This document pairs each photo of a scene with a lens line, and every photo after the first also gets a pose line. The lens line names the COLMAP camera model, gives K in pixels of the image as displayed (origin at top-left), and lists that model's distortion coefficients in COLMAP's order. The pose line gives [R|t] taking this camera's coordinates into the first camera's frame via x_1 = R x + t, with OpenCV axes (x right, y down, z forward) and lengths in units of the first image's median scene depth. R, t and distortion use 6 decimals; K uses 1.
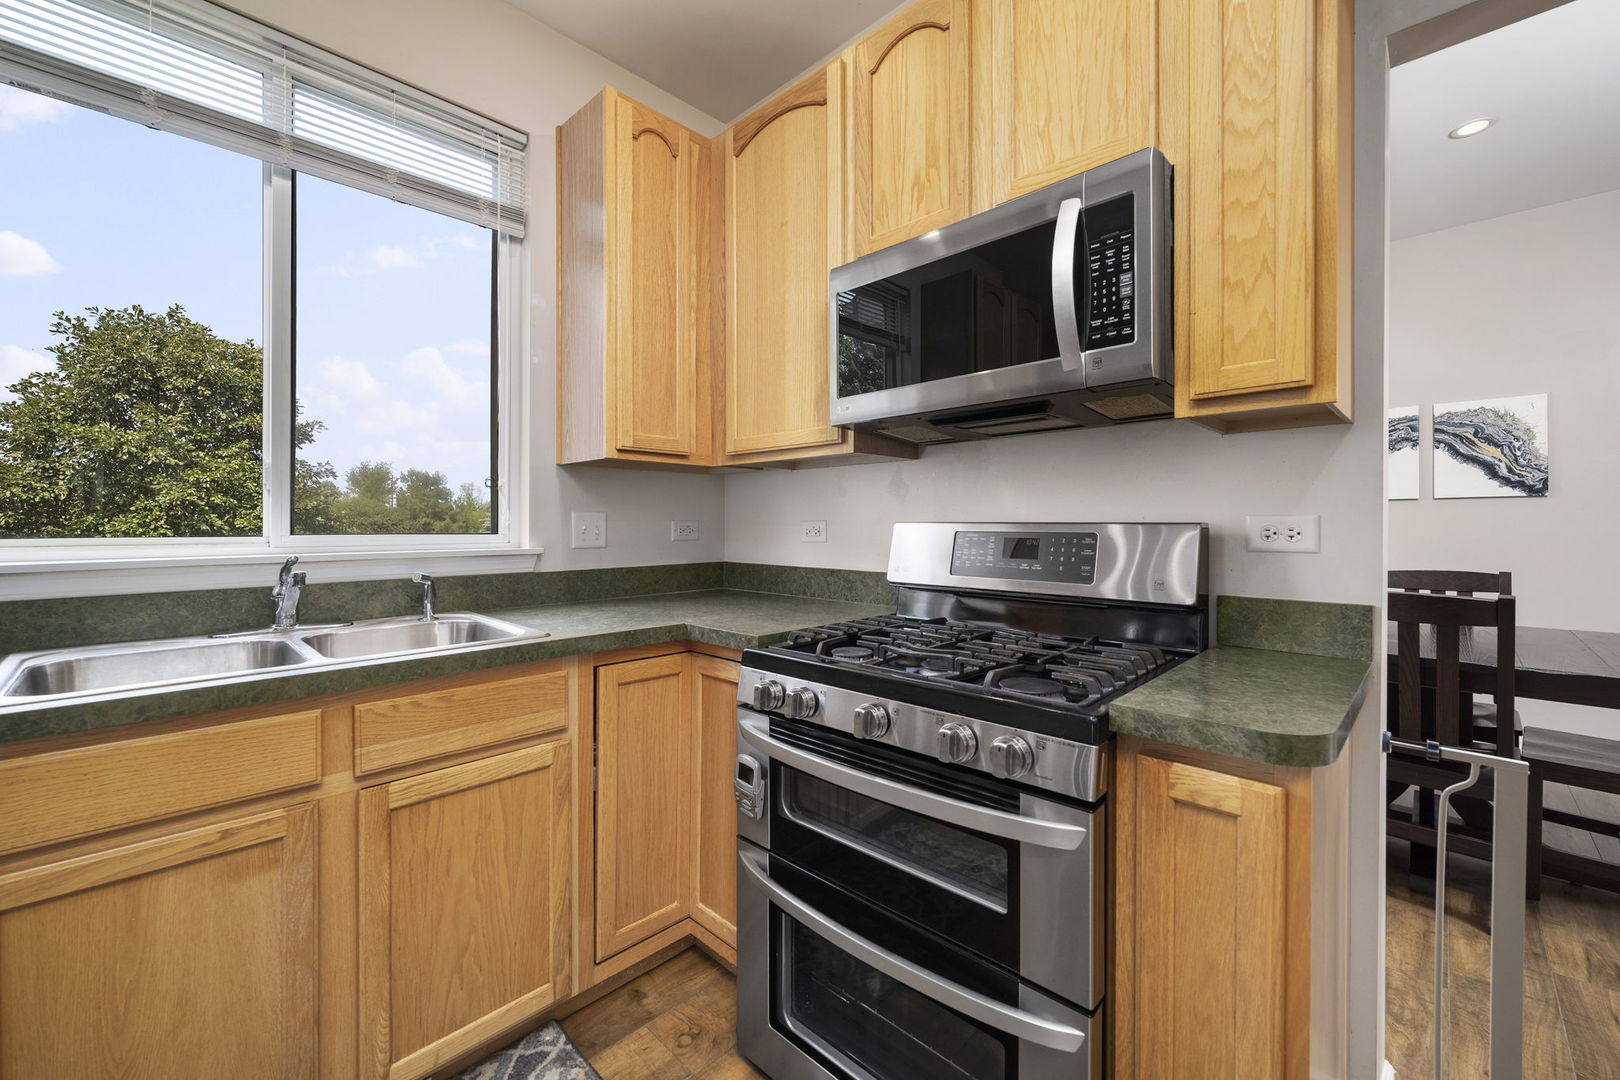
lens RADIAL K [[656.9, 0, 802.6], [0, 656.9, 526.7], [0, 0, 1]] dist [-0.001010, -0.000195]
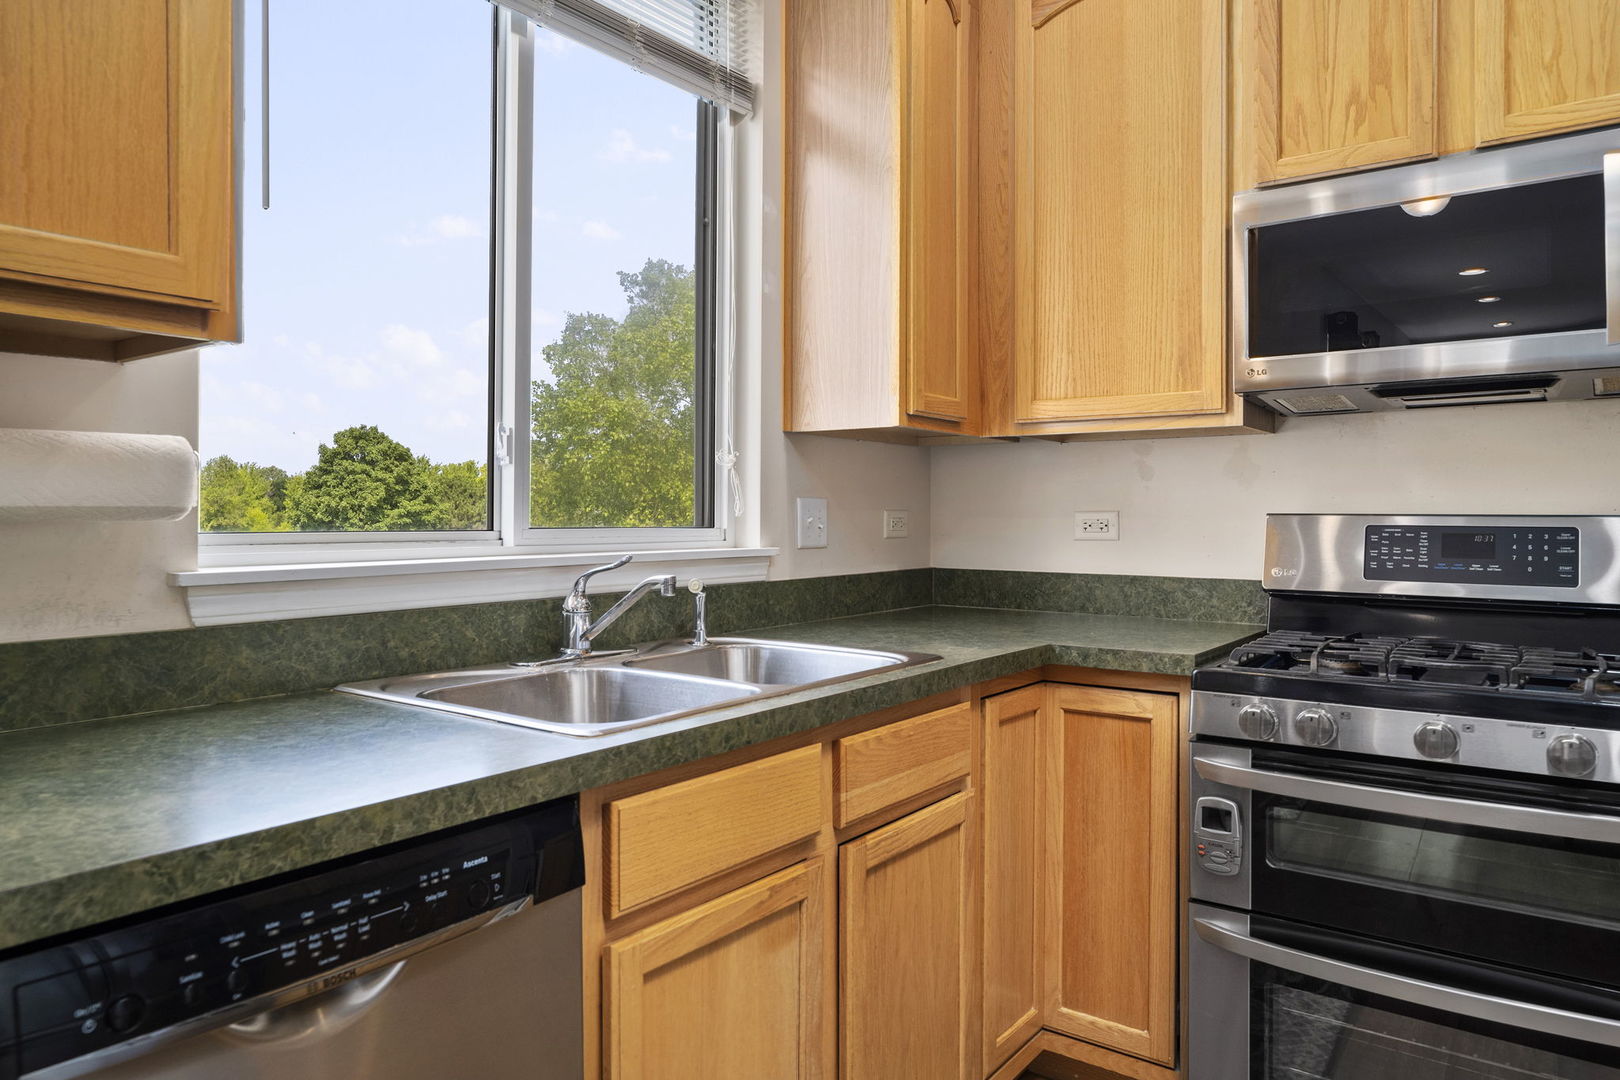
lens RADIAL K [[1063.5, 0, 805.4], [0, 1063.5, 510.4], [0, 0, 1]] dist [-0.002826, 0.001942]
pose [[0.990971, 0.003847, 0.134020, -0.638455], [-0.002634, 0.999954, -0.009223, 0.002437], [-0.134049, 0.008787, 0.990936, -0.204517]]
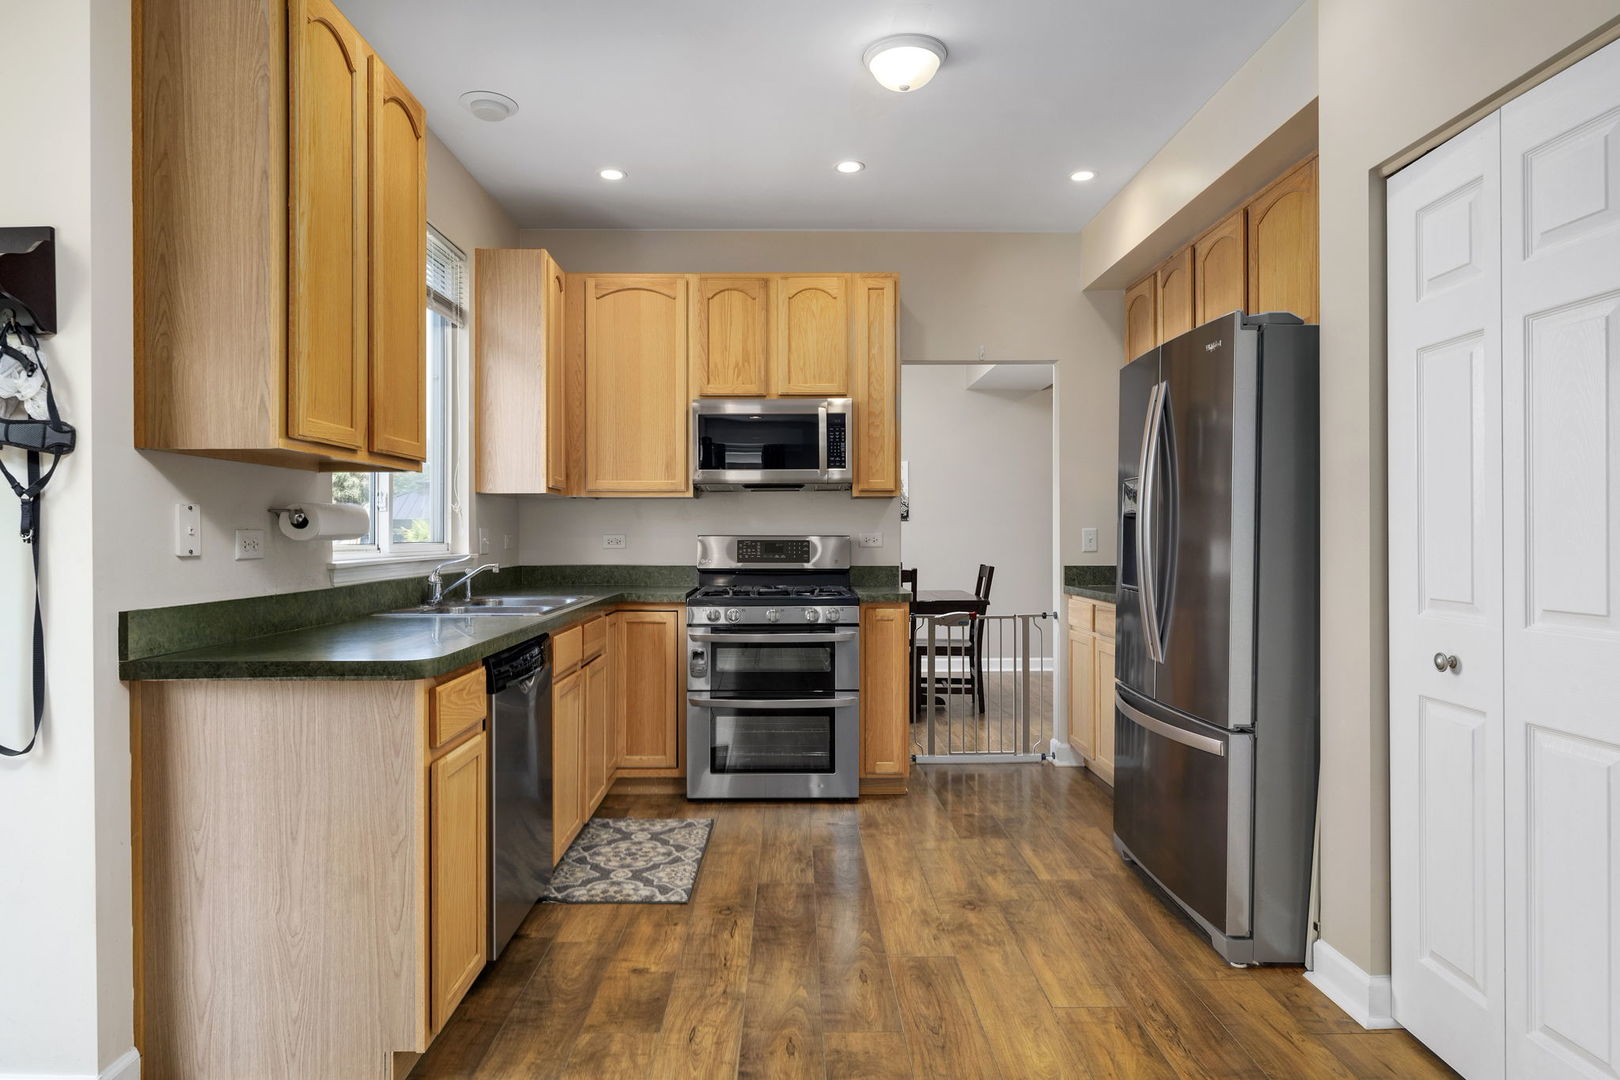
lens RADIAL K [[936.2, 0, 810.0], [0, 936.2, 540.0], [0, 0, 1]] dist [0.001290, 0.000082]
pose [[0.702098, -0.003395, 0.712072, -1.604175], [0.003825, 0.999992, 0.000997, 0.005388], [-0.712070, 0.002024, 0.702105, -1.096796]]
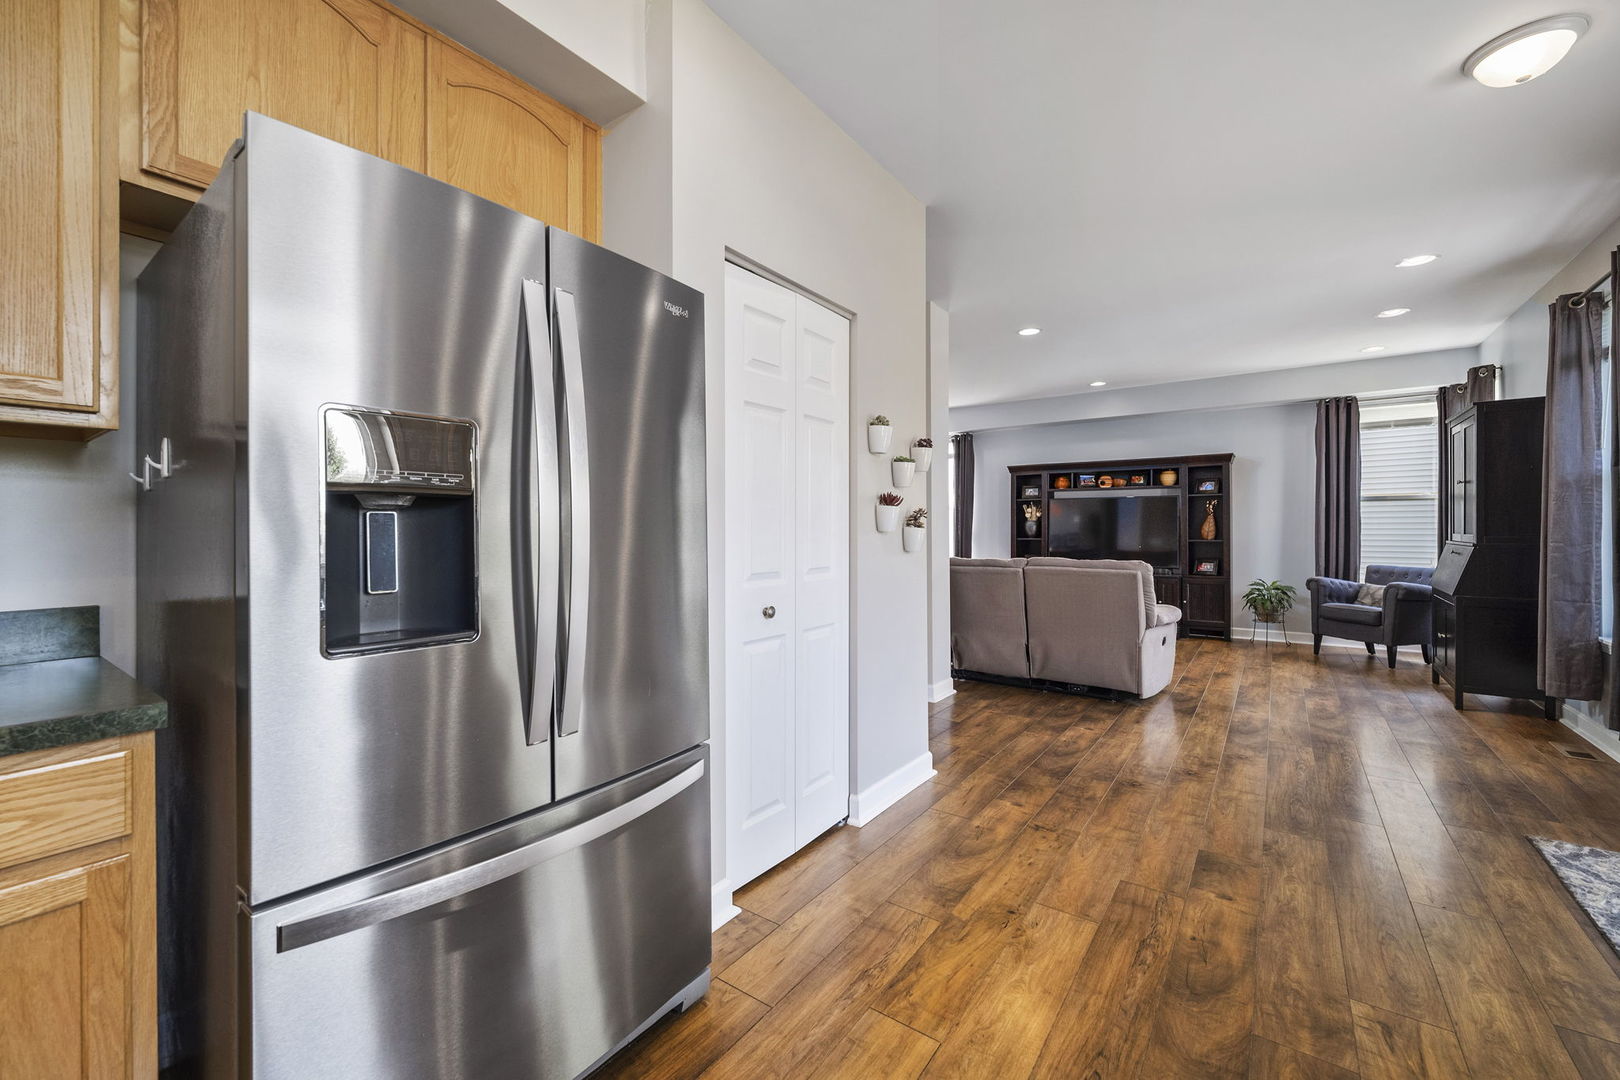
lens RADIAL K [[651.3, 0, 805.3], [0, 651.3, 530.3], [0, 0, 1]] dist [-0.001256, 0.000260]
pose [[-0.989714, 0.004993, -0.142971, -0.035977], [0.004156, 0.999972, 0.006155, -0.005953], [0.142998, 0.005497, -0.989708, 0.495623]]
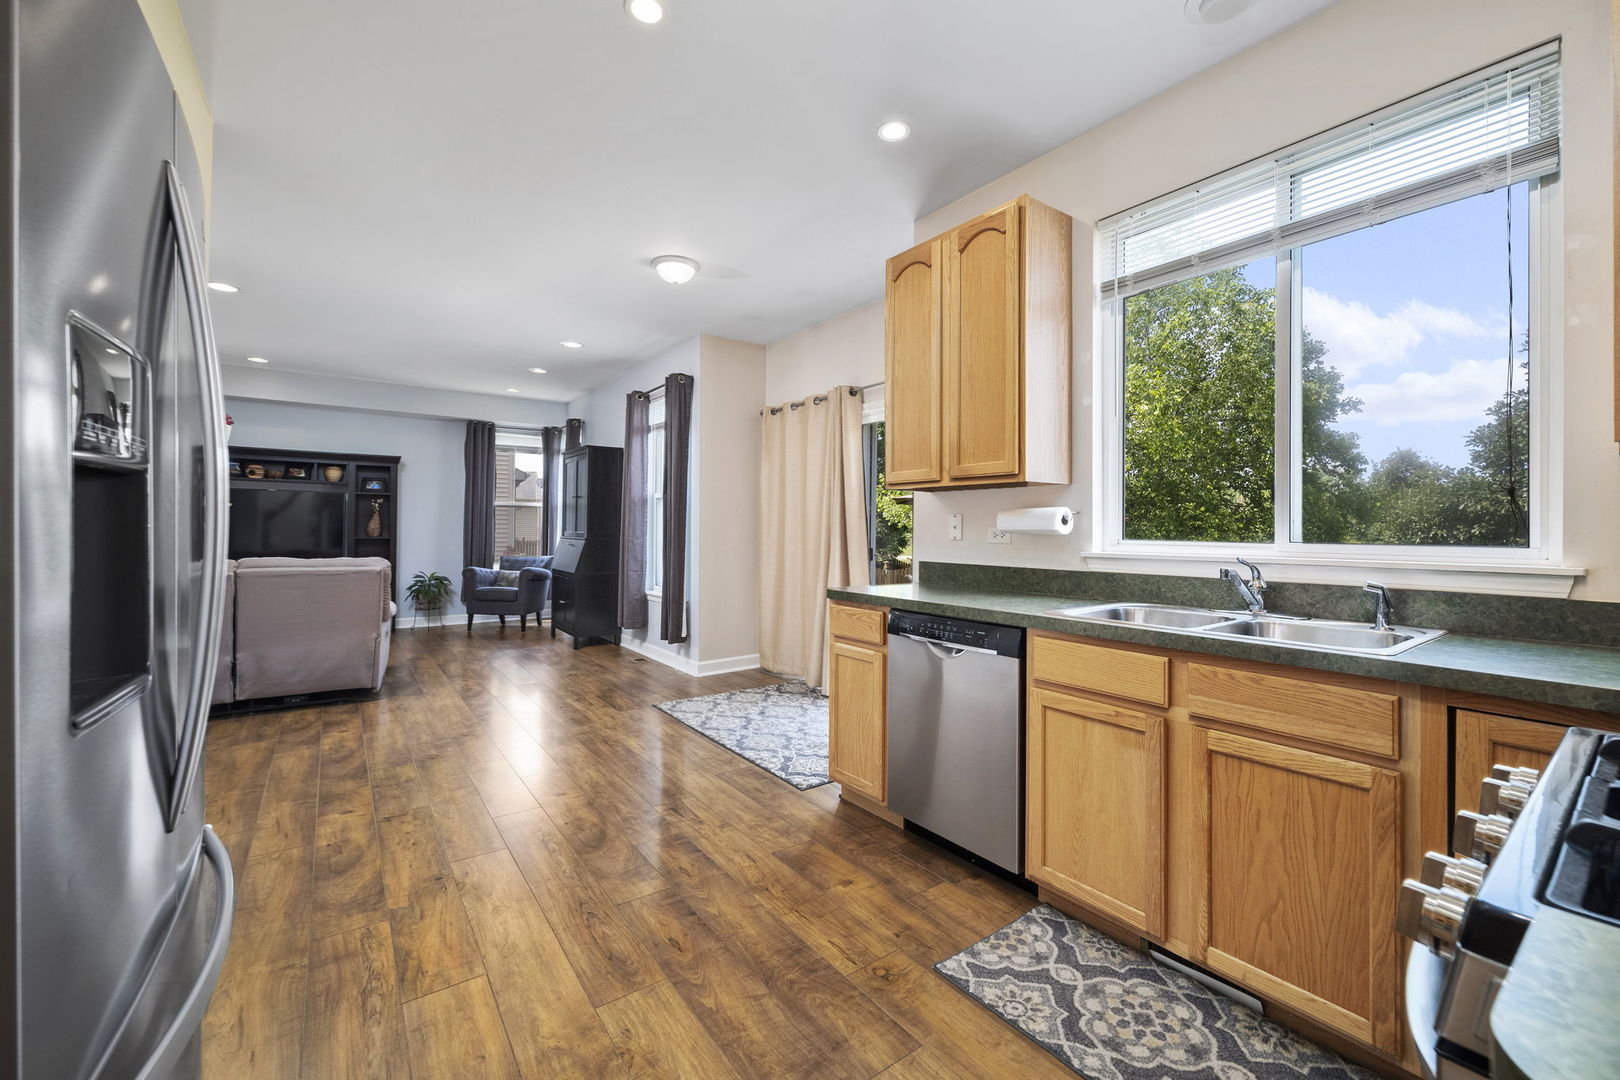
lens RADIAL K [[656.9, 0, 802.6], [0, 656.9, 526.7], [0, 0, 1]] dist [-0.001010, -0.000195]
pose [[-0.174201, -0.002602, -0.984707, 0.595203], [-0.011379, 0.999935, -0.000629, -0.005765], [0.984644, 0.011096, -0.174219, 0.303491]]
